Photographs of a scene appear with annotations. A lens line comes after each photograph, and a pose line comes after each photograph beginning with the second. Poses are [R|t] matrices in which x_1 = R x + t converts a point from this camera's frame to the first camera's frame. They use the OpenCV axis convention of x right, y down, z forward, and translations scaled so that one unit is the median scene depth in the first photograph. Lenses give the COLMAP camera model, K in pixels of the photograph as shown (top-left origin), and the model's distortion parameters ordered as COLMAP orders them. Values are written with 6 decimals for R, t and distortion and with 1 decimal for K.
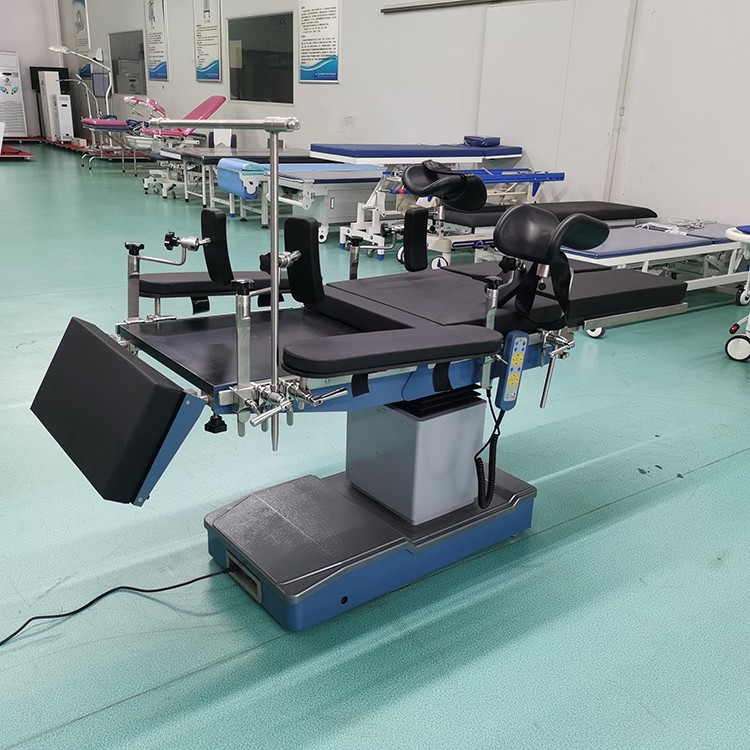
lens RADIAL K [[770.3, 0, 371.9], [0, 770.3, 378.8], [0, 0, 1]] dist [0.030130, 0.000000]
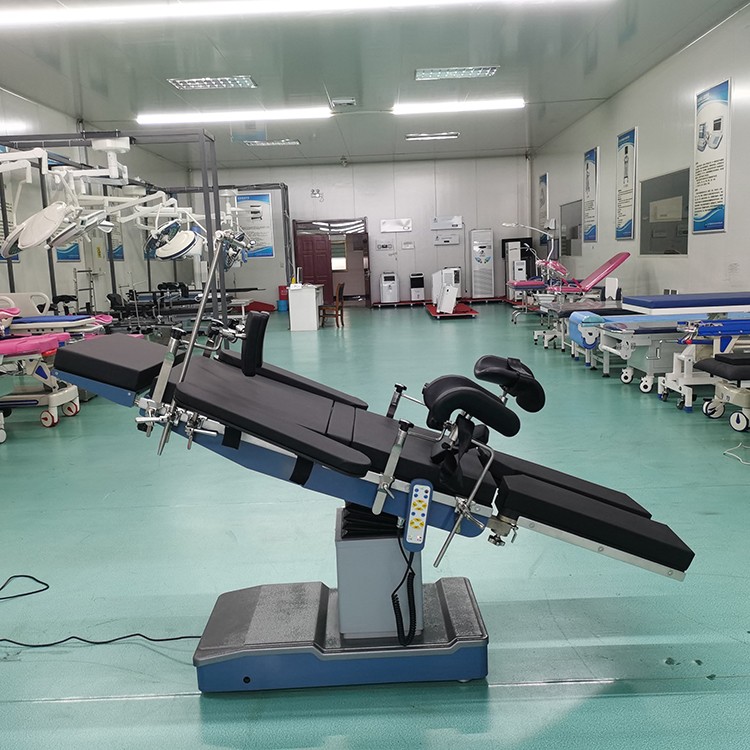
lens RADIAL K [[770.3, 0, 374.3], [0, 770.3, 378.8], [0, 0, 1]] dist [0.030130, 0.000000]
pose [[0.805695, 0.021663, -0.591934, 0.154692], [-0.132244, 0.980685, -0.144111, -0.005255], [0.577379, 0.194389, 0.792998, 0.016875]]
